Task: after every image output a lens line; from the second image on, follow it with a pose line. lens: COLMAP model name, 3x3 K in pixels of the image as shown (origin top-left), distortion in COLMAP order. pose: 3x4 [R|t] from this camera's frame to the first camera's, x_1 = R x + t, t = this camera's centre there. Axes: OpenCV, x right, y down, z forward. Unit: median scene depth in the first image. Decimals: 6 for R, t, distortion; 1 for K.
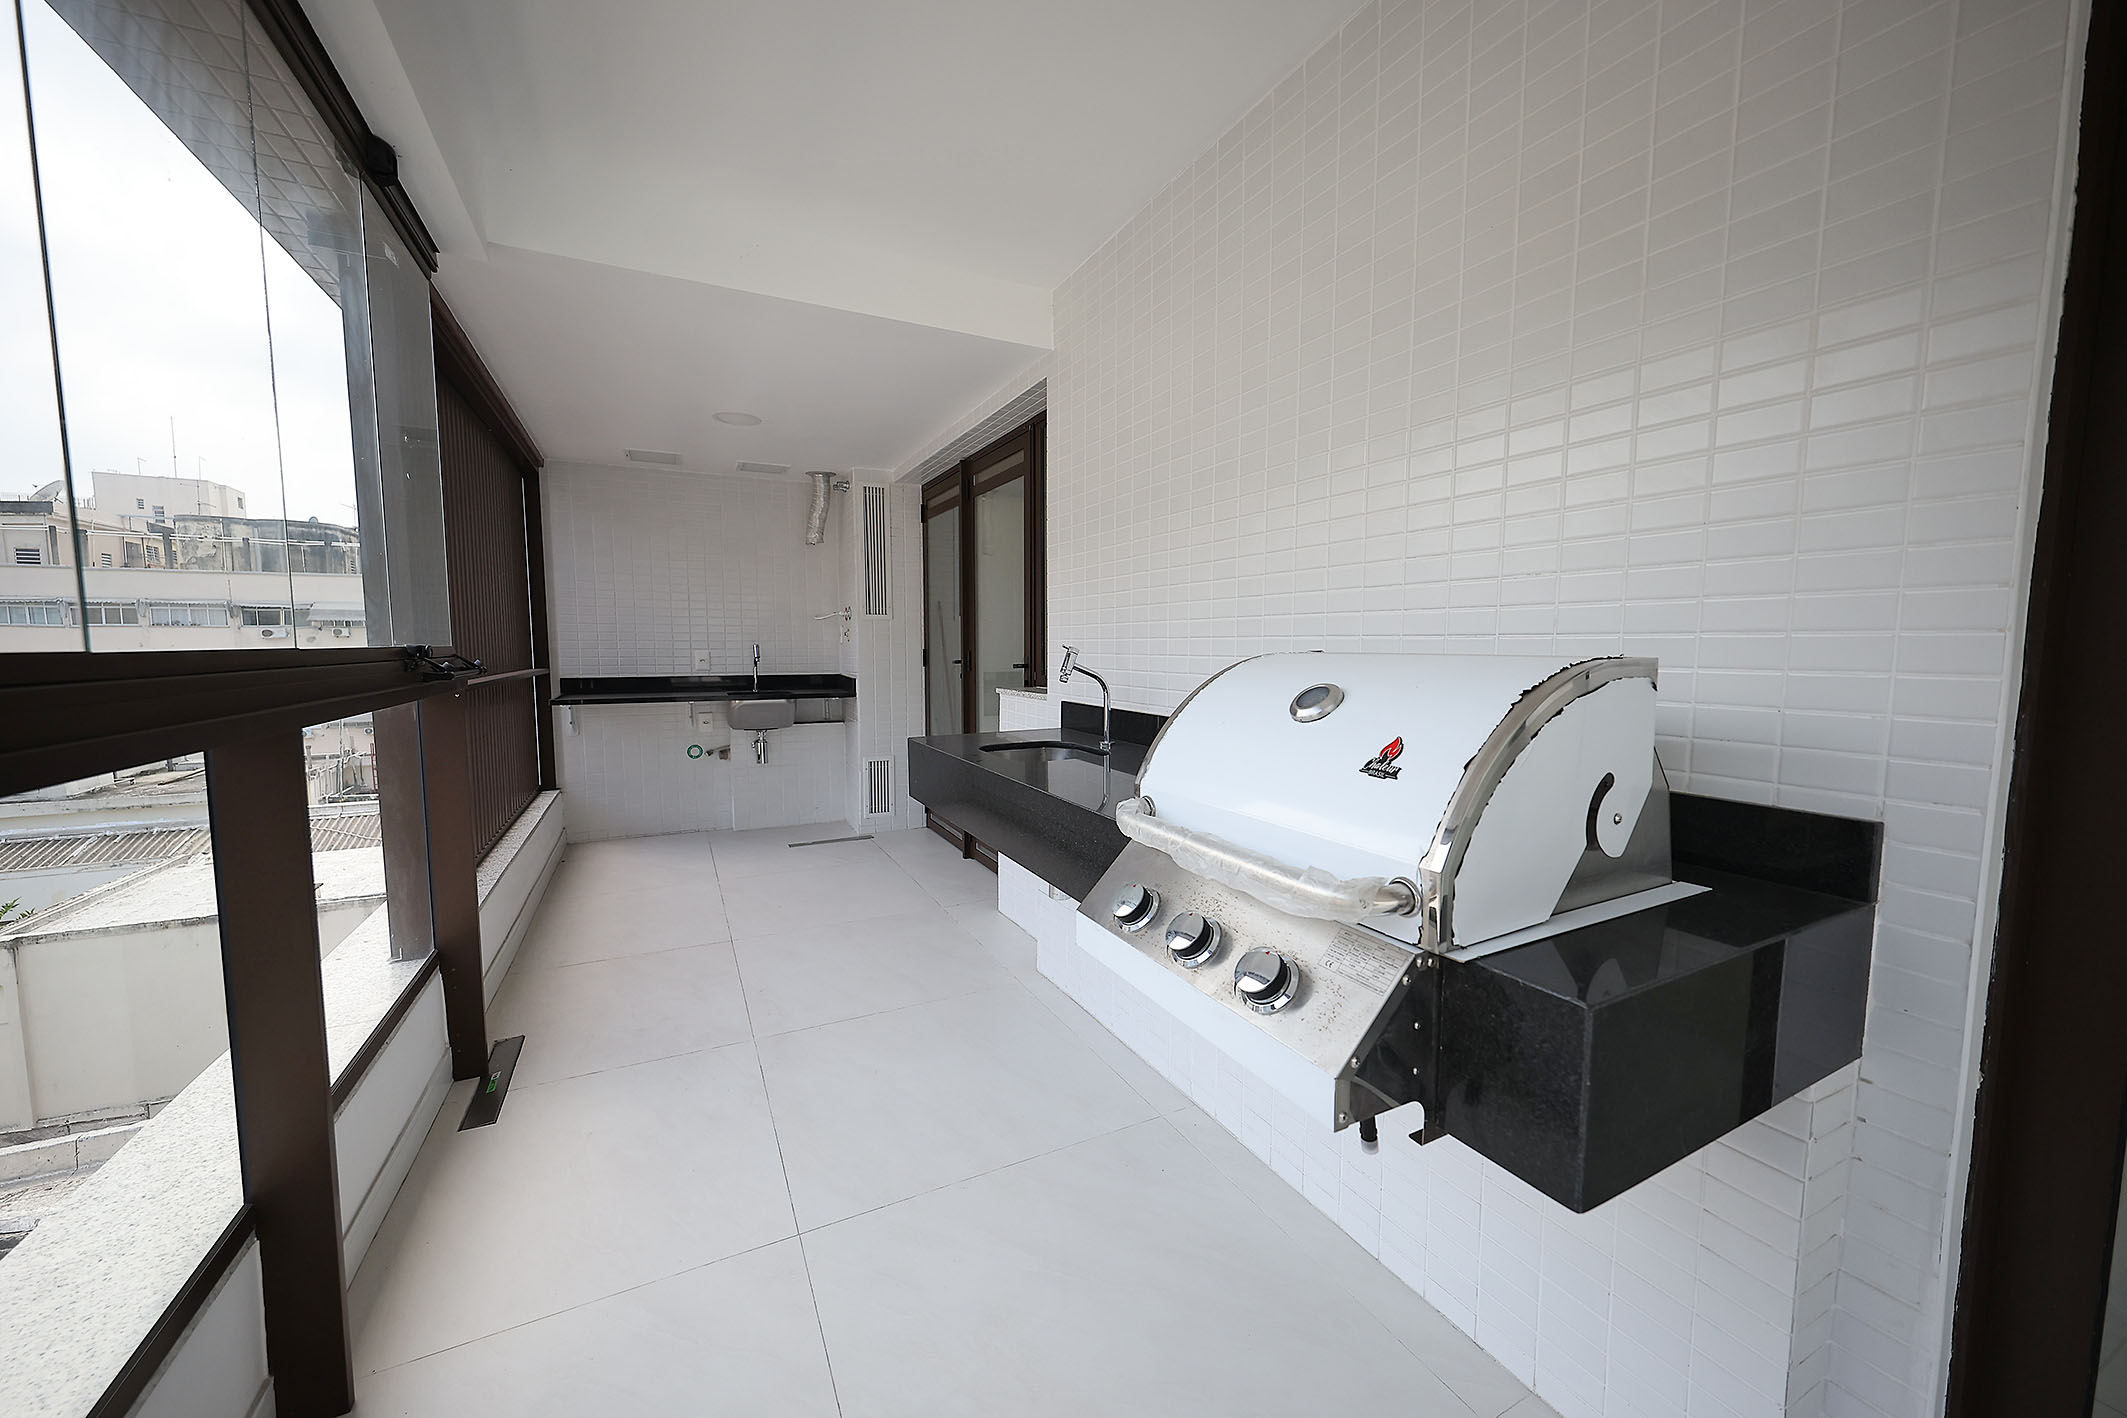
lens RADIAL K [[771.7, 0, 1058.7], [0, 771.7, 712.9], [0, 0, 1]] dist [0.009723, 0.000118]
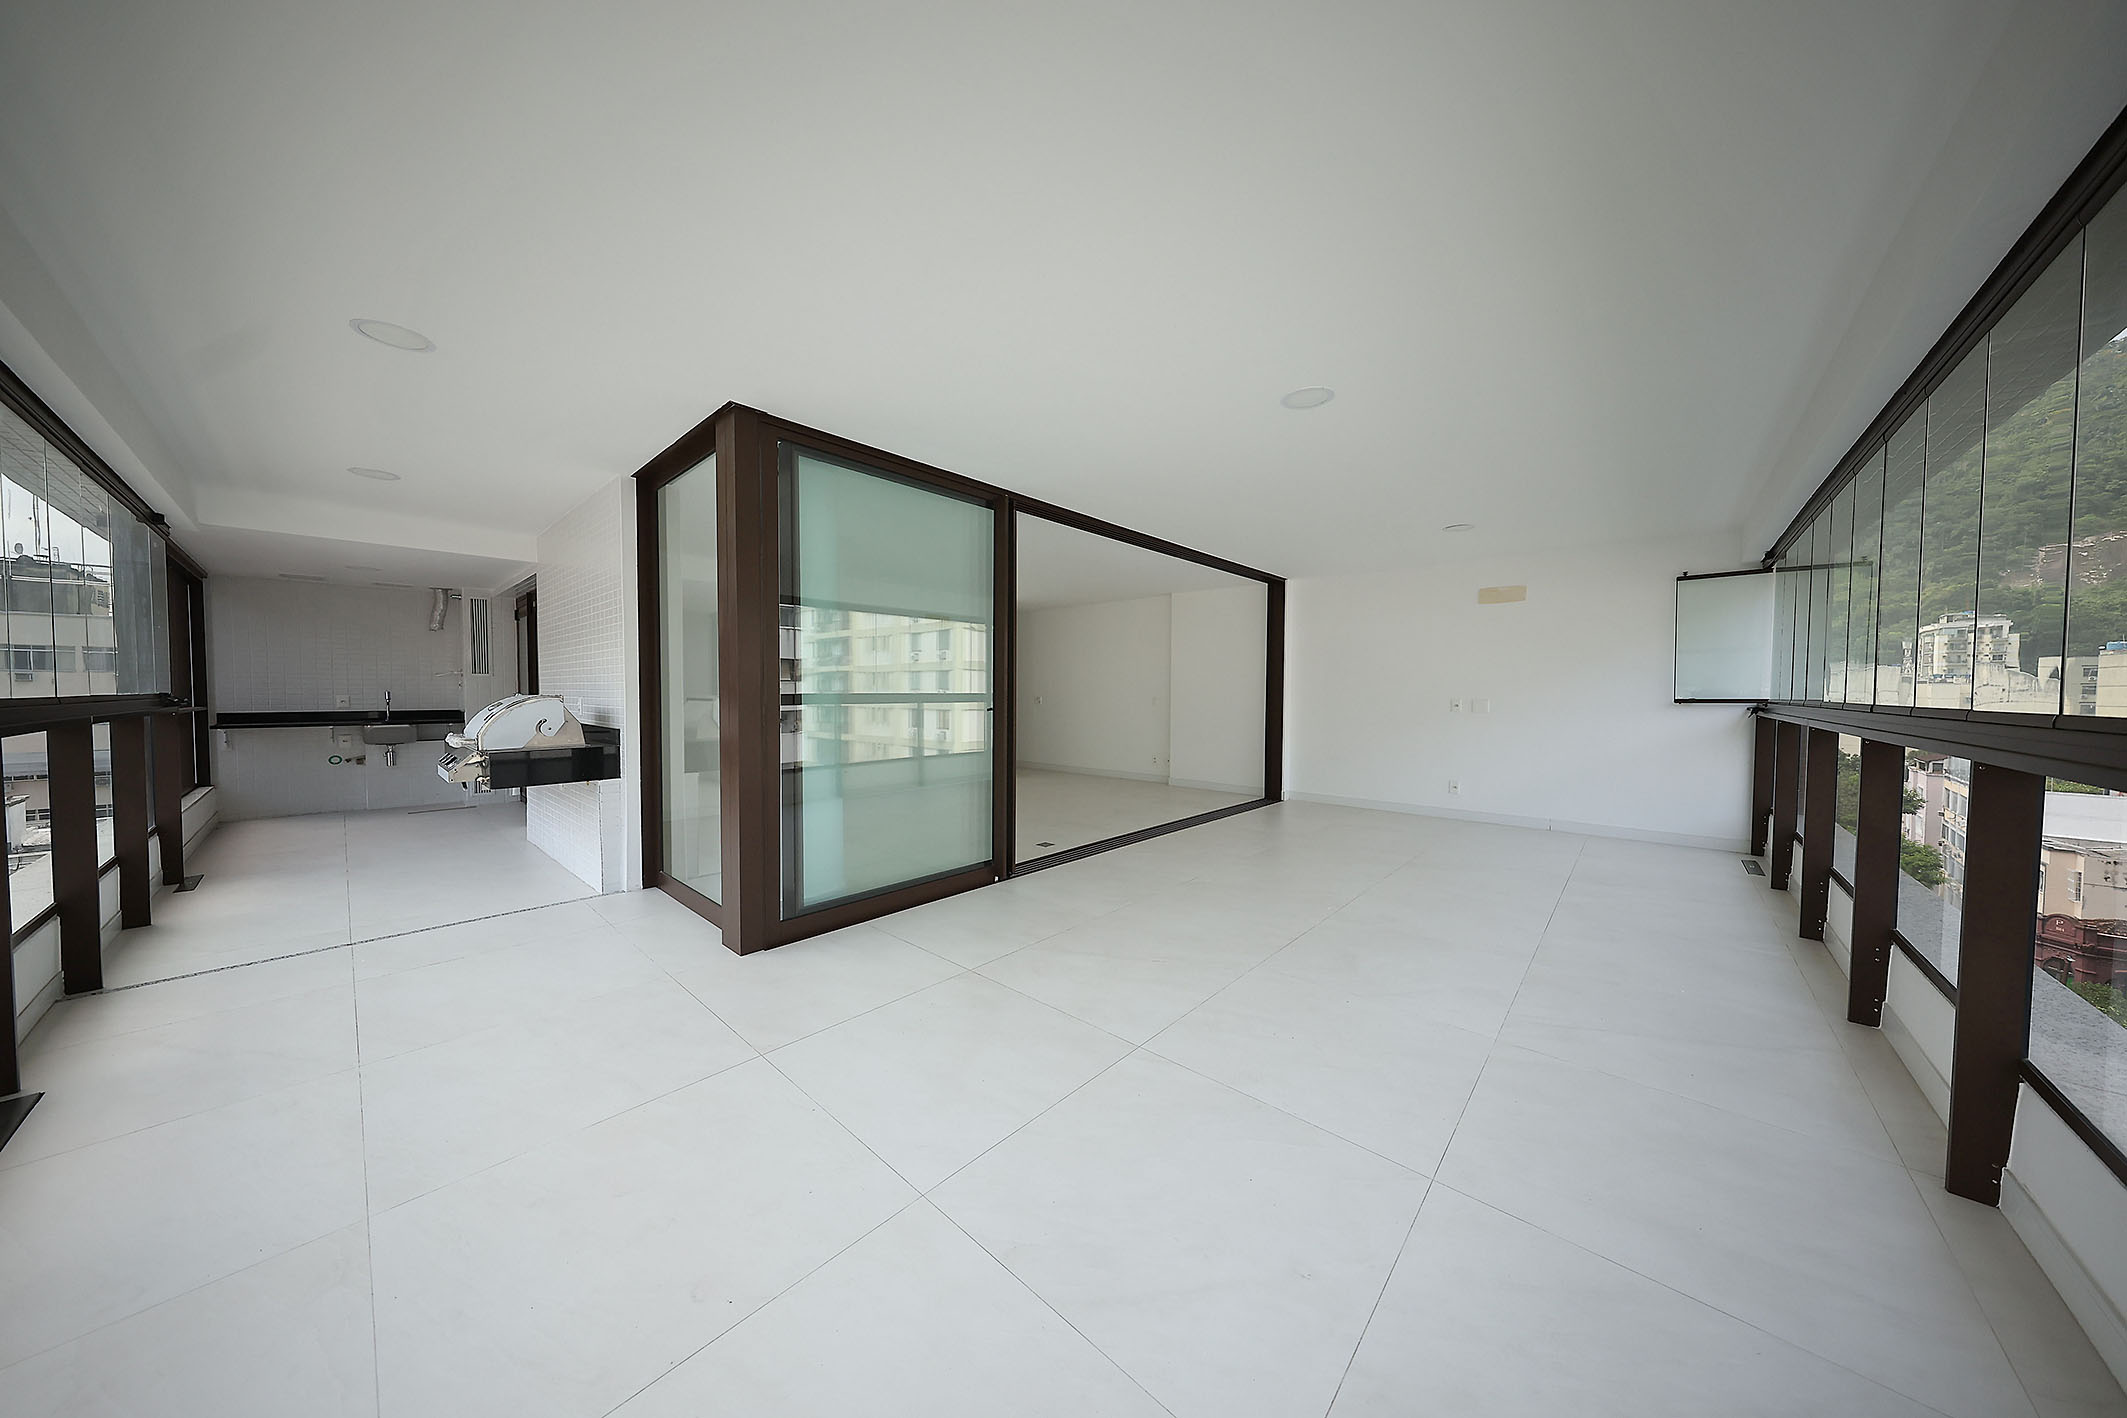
lens RADIAL K [[649.2, 0, 1066.5], [0, 649.2, 717.5], [0, 0, 1]] dist [0.001956, 0.000038]
pose [[0.933240, -0.008069, 0.359163, 0.450348], [0.024833, 0.998805, -0.042087, 0.058875], [-0.358394, 0.048196, 0.932325, -0.781902]]
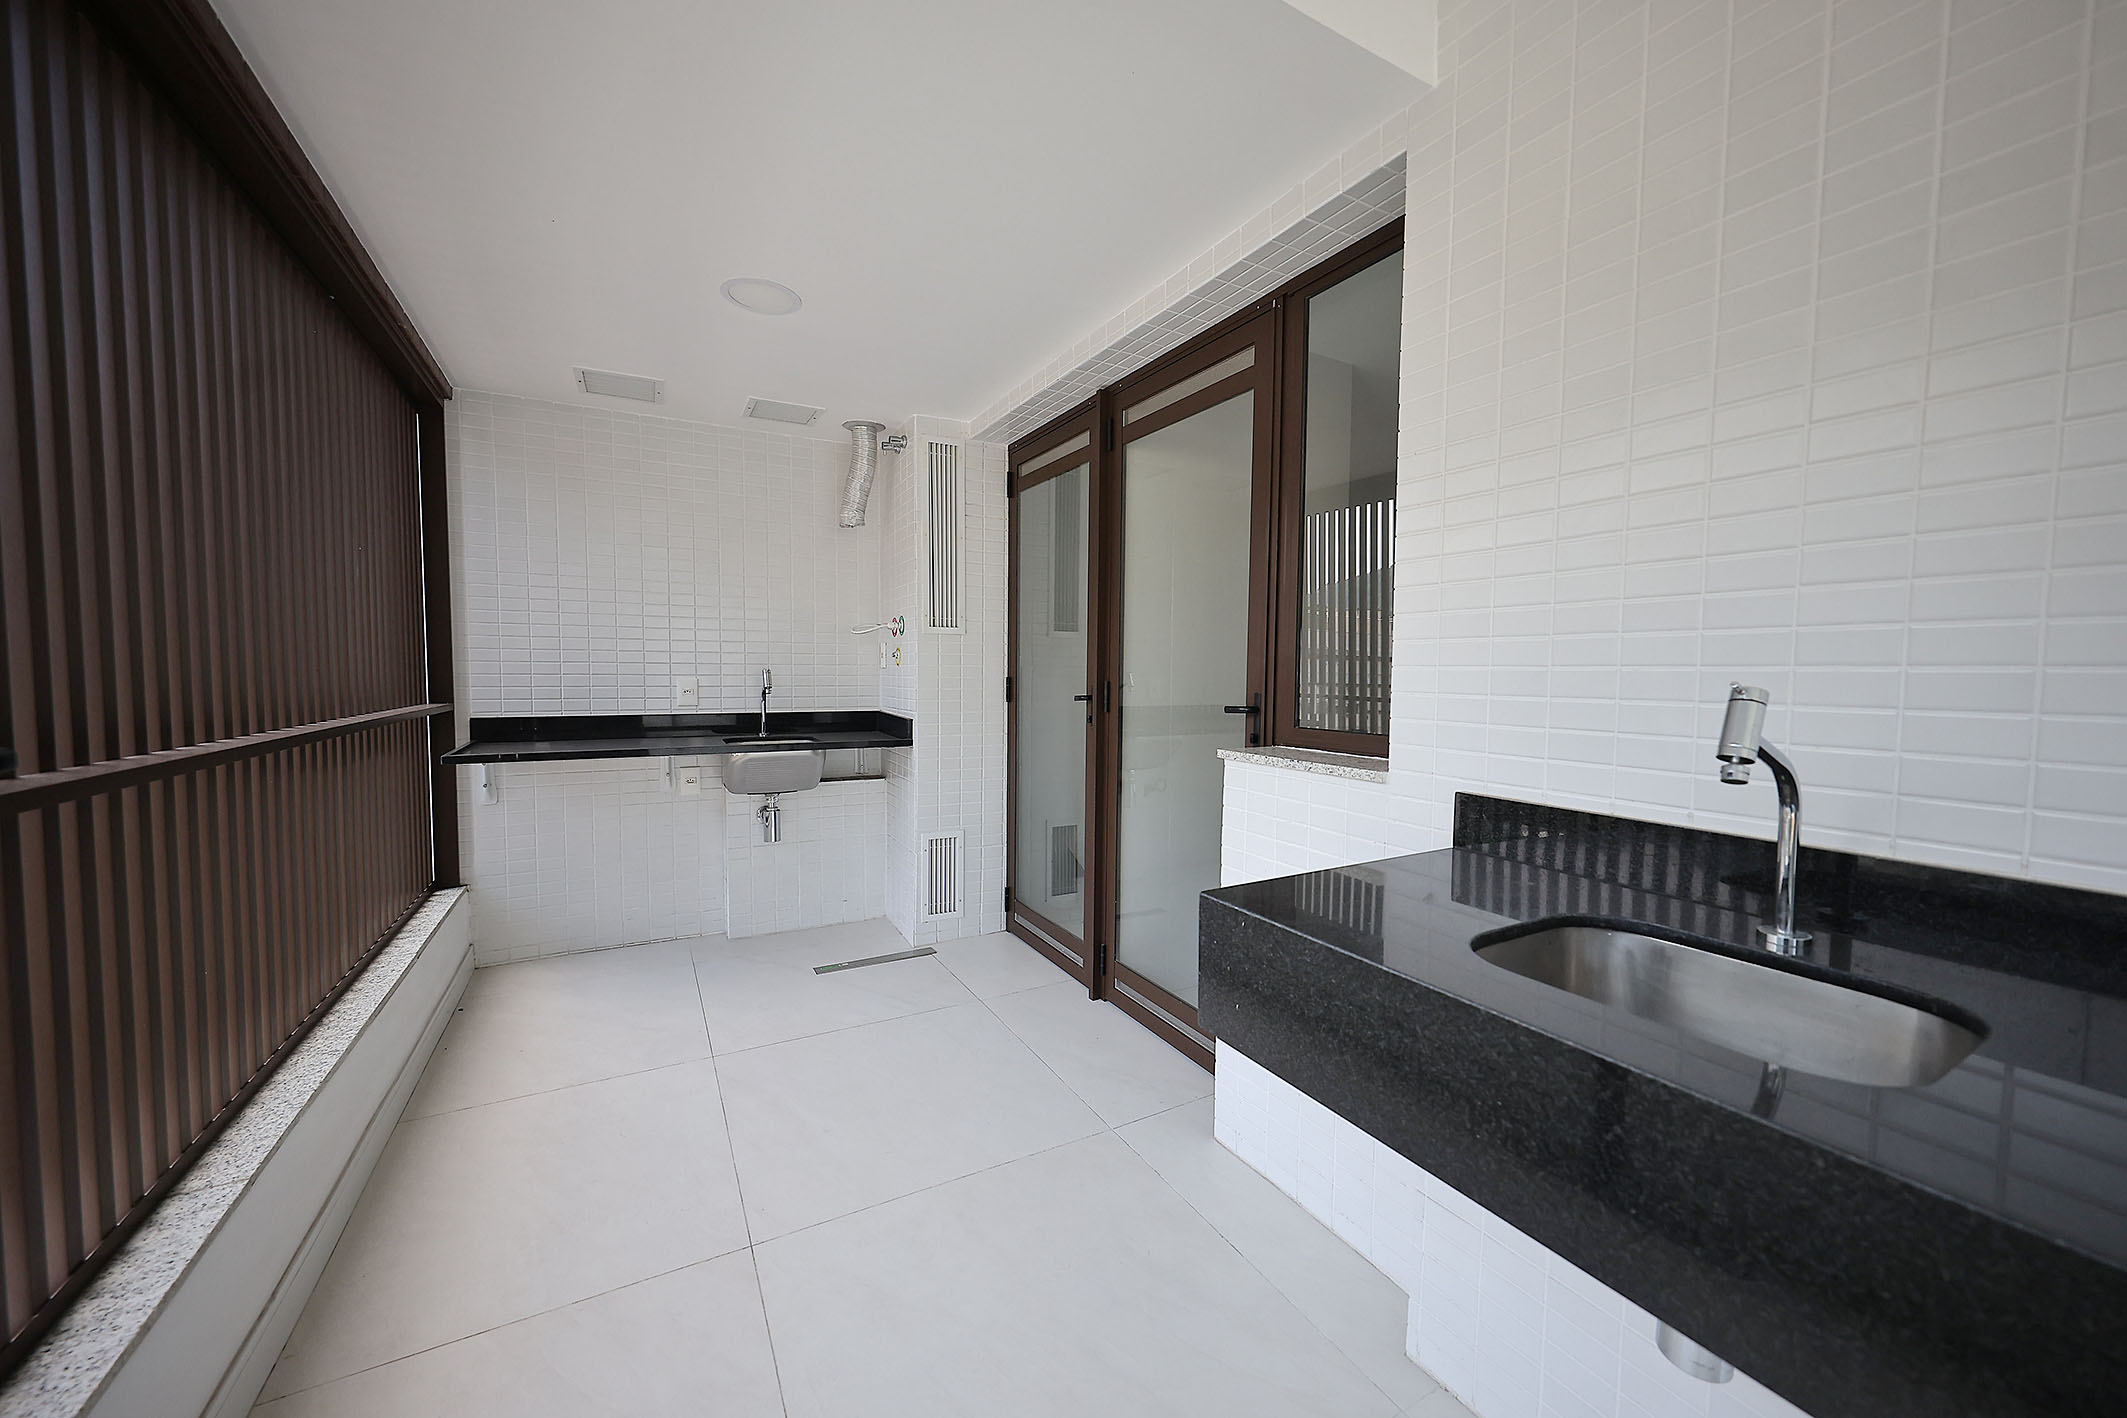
lens RADIAL K [[771.7, 0, 1055.5], [0, 771.7, 719.1], [0, 0, 1]] dist [0.009723, 0.000118]
pose [[0.999470, 0.007059, 0.031770, -0.159147], [-0.006239, 0.999647, -0.025826, -0.028670], [-0.031941, 0.025614, 0.999162, 0.311312]]
